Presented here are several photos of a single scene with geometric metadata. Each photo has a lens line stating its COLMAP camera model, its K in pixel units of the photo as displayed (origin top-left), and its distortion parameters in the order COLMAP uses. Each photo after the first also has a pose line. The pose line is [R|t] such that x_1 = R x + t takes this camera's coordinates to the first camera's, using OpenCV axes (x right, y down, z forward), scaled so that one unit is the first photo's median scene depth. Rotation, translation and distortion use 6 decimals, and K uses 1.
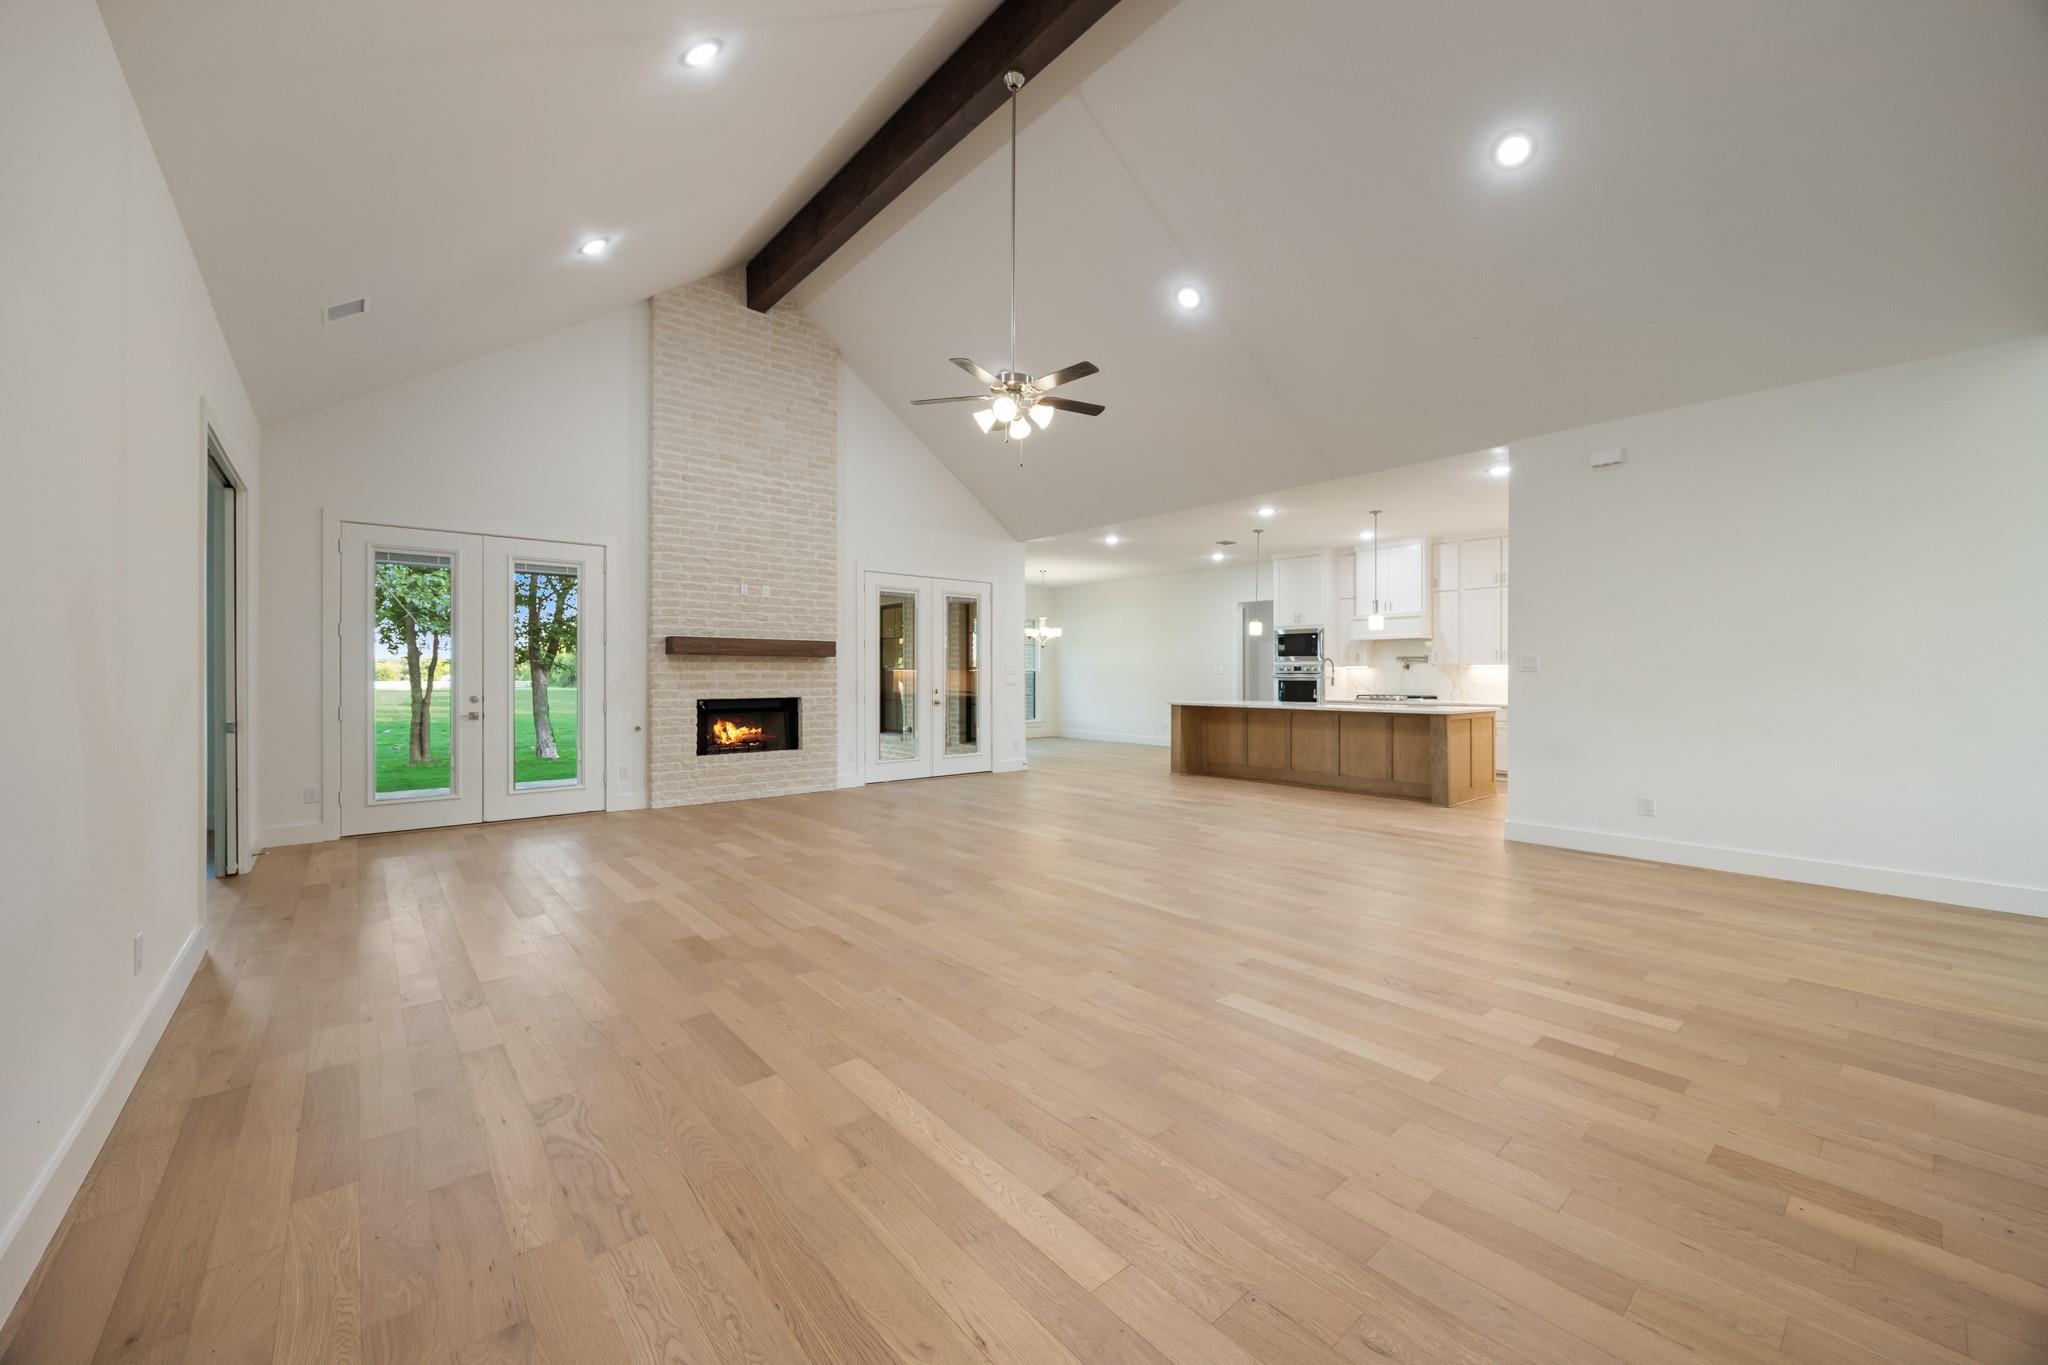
lens RADIAL K [[788.4, 0, 1023.7], [0, 788.4, 677.7], [0, 0, 1]] dist [0.000797, 0.000006]
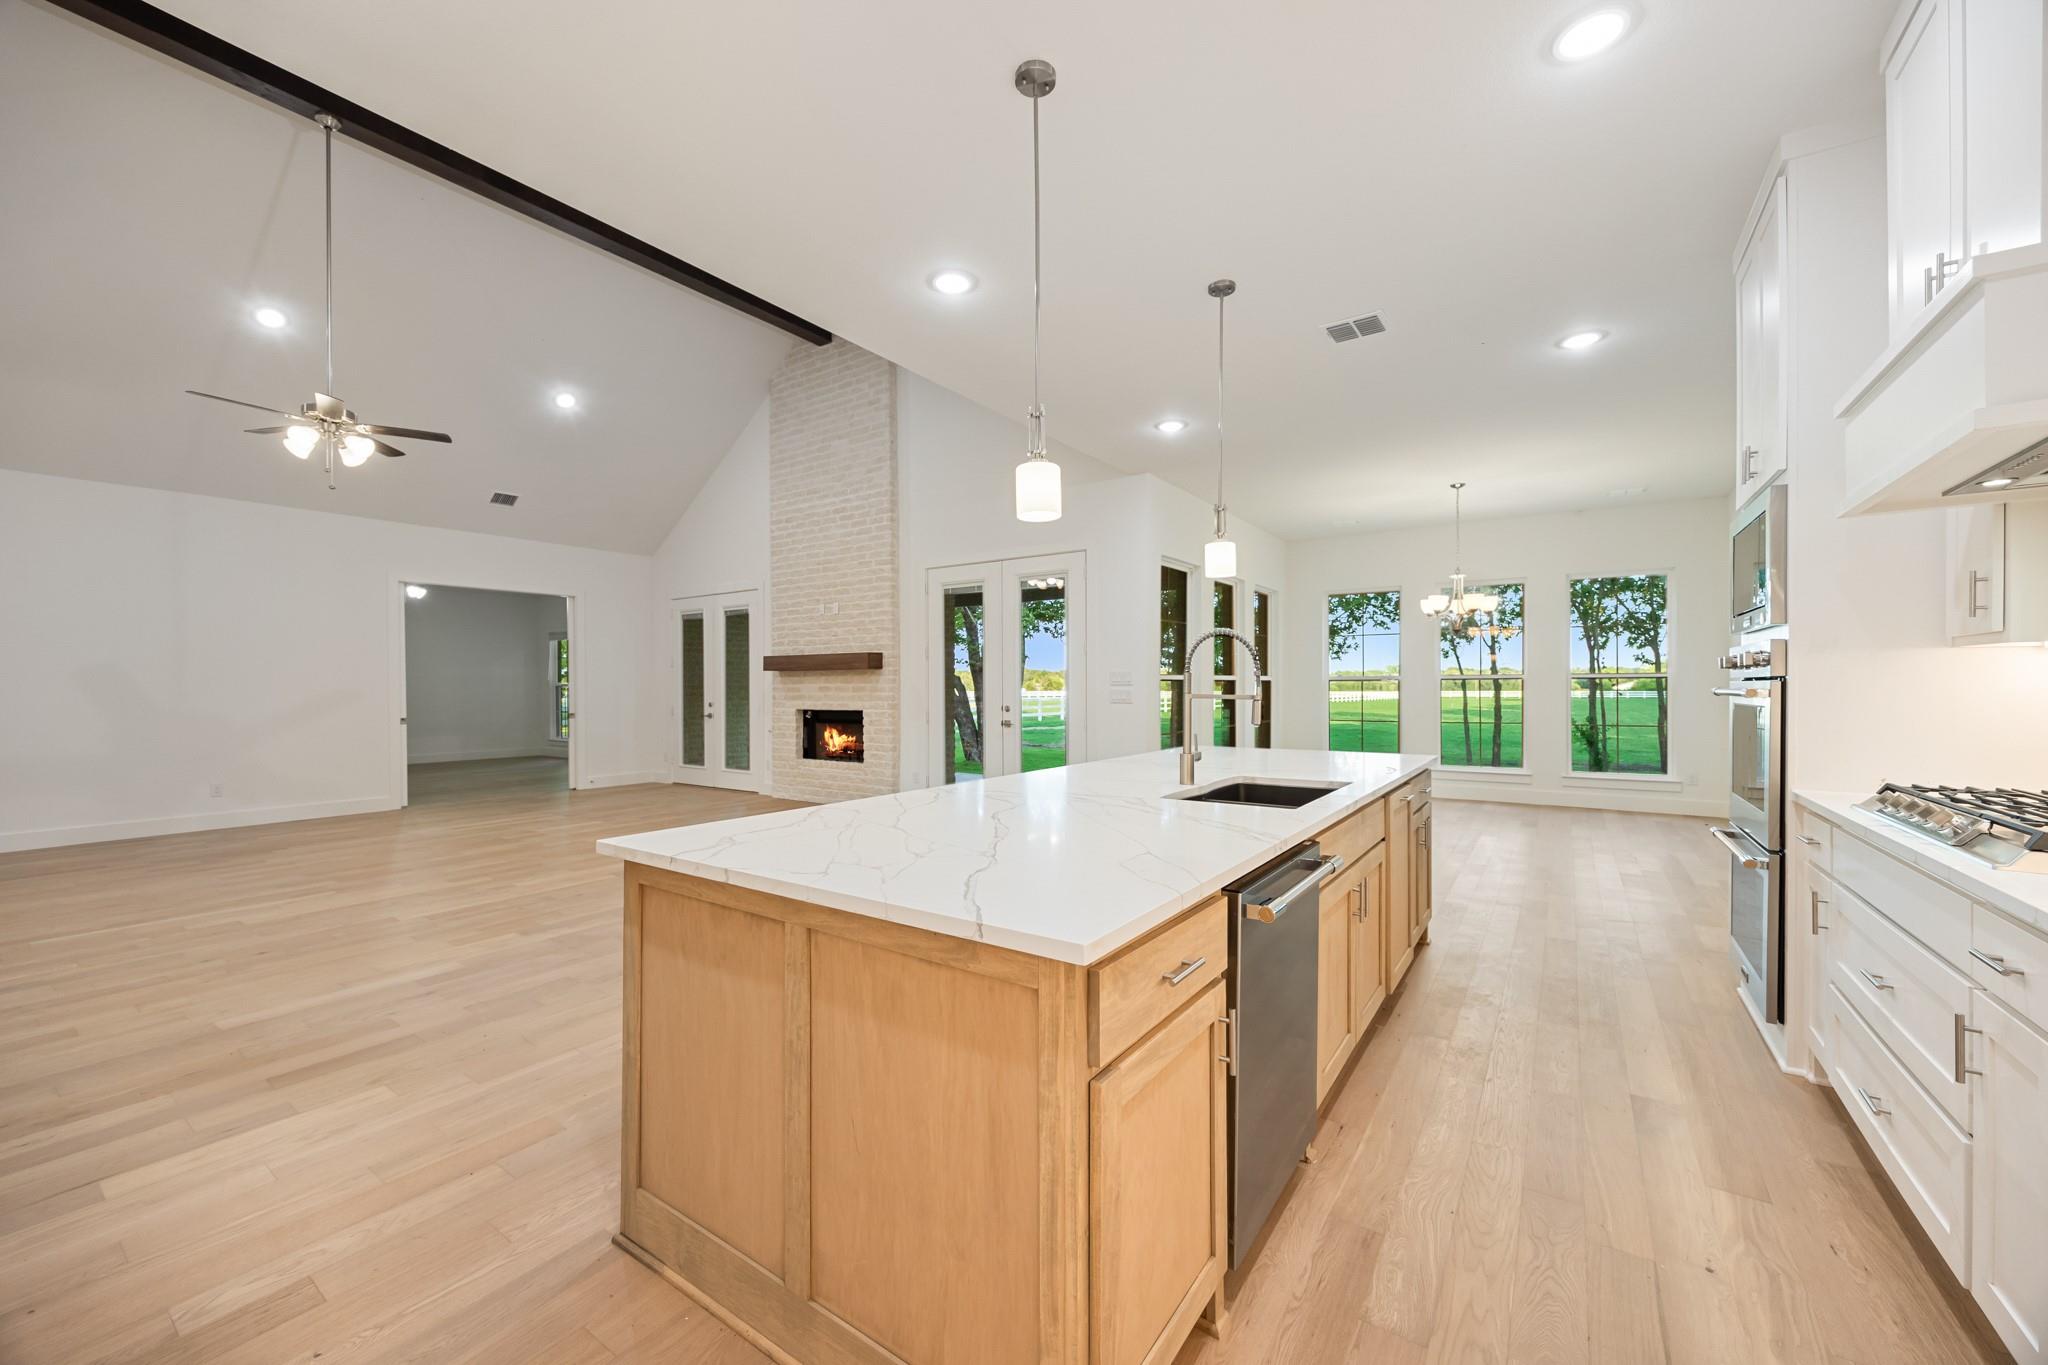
lens RADIAL K [[788.4, 0, 1020.8], [0, 788.4, 688.7], [0, 0, 1]] dist [0.000797, 0.000006]
pose [[0.243370, 0.007270, -0.969906, 0.739179], [0.003993, 0.999956, 0.008497, -0.010375], [0.969925, -0.005941, 0.243330, 0.971622]]
